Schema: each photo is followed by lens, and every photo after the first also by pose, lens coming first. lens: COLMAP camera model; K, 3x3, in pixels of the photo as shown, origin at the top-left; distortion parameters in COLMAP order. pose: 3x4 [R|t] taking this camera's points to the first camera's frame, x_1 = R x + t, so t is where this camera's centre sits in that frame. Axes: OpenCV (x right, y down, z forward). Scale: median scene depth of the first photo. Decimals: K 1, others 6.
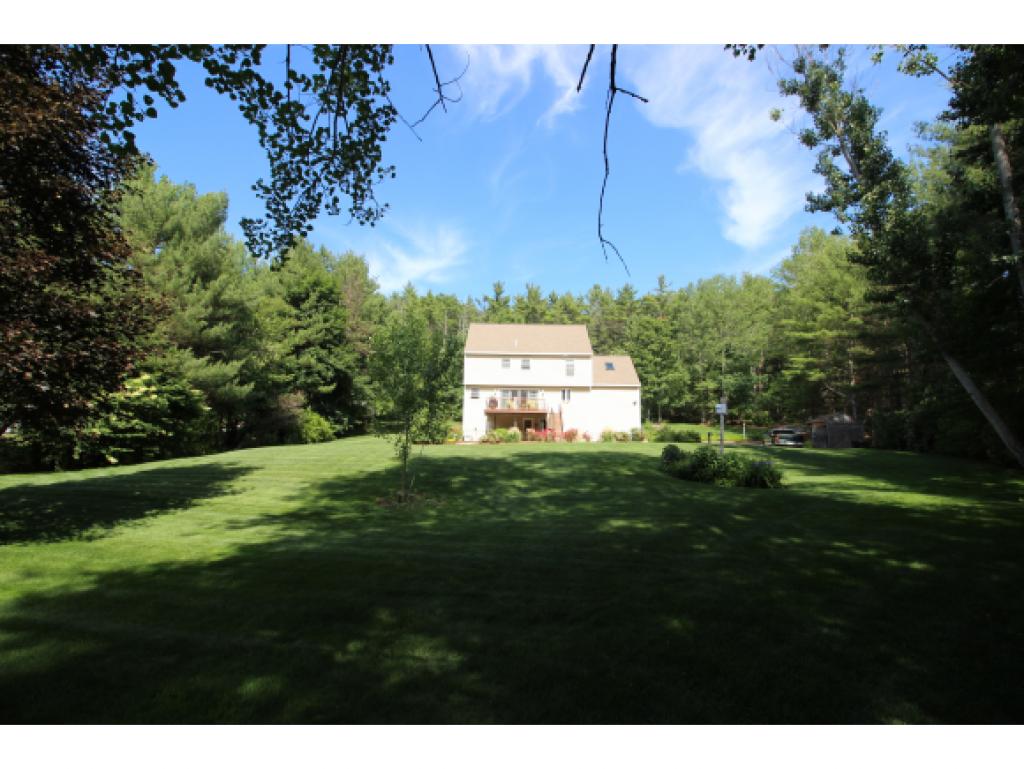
lens RADIAL K [[470.5, 0, 512.0], [0, 470.5, 384.5], [0, 0, 1]] dist [0.002257, -0.014672]
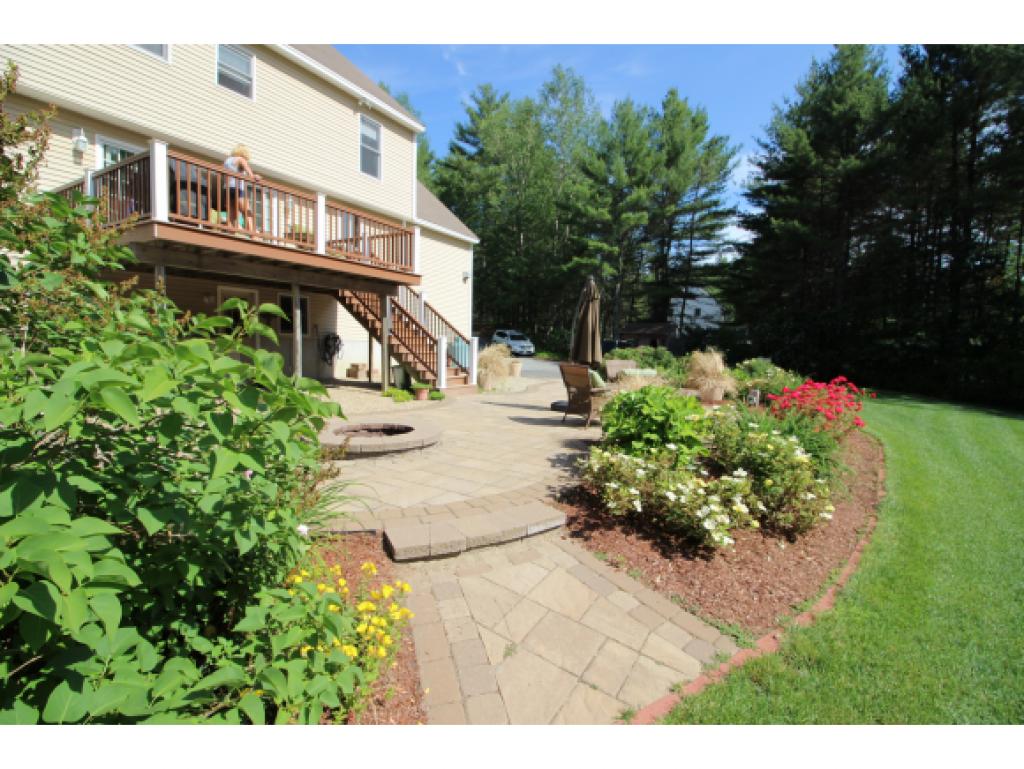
lens RADIAL K [[470.5, 0, 512.0], [0, 470.5, 384.5], [0, 0, 1]] dist [0.002257, -0.014672]
pose [[0.513446, -0.075352, 0.854807, -0.119341], [-0.142976, 0.974701, 0.171800, 0.055957], [-0.846127, -0.210427, 0.489684, 0.718037]]
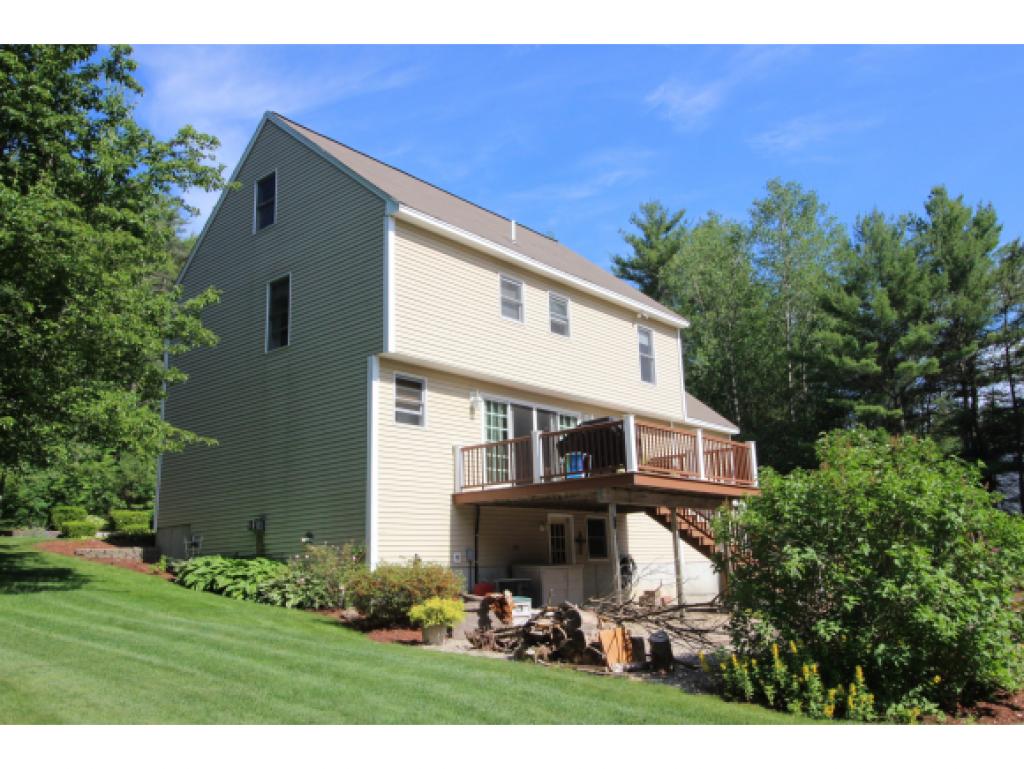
lens RADIAL K [[826.4, 0, 512.0], [0, 826.4, 384.5], [0, 0, 1]] dist [-0.002221, -0.005668]
pose [[0.667692, 0.132529, 0.732546, -0.337691], [-0.065903, 0.990685, -0.119162, 0.055698], [-0.741515, 0.031286, 0.670206, 0.697159]]
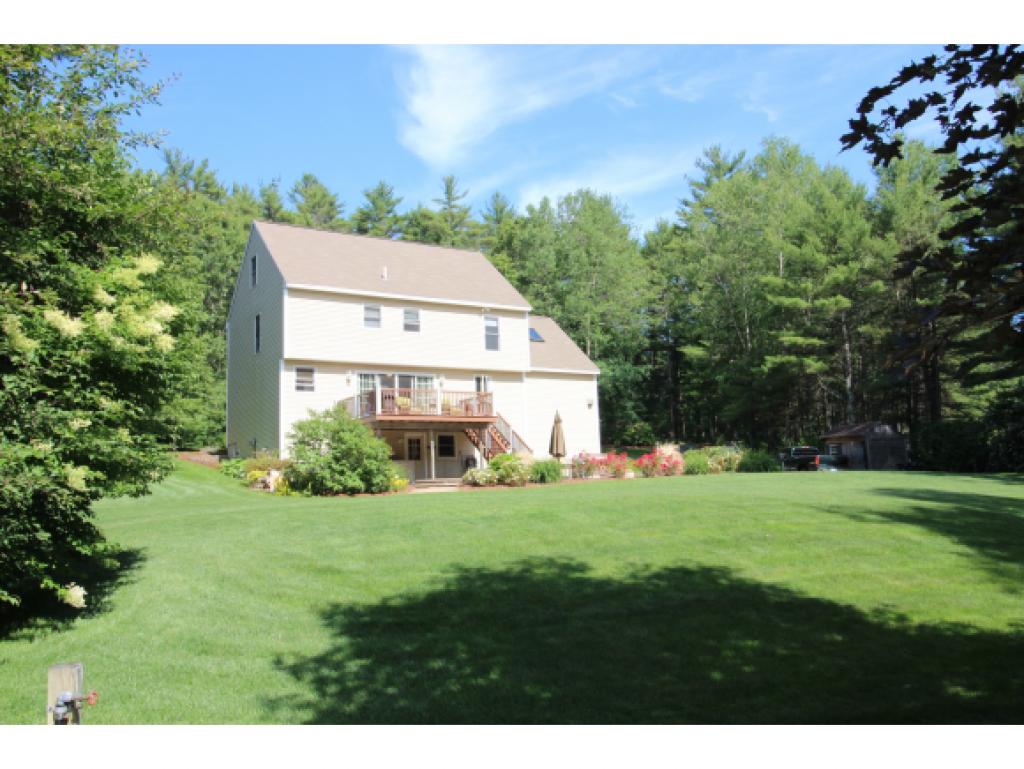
lens RADIAL K [[826.4, 0, 512.0], [0, 826.4, 384.5], [0, 0, 1]] dist [-0.002221, -0.005668]
pose [[0.854464, 0.022417, 0.519027, -0.316973], [-0.026511, 0.999648, 0.000469, 0.018653], [-0.518834, -0.014161, 0.854758, 0.230058]]
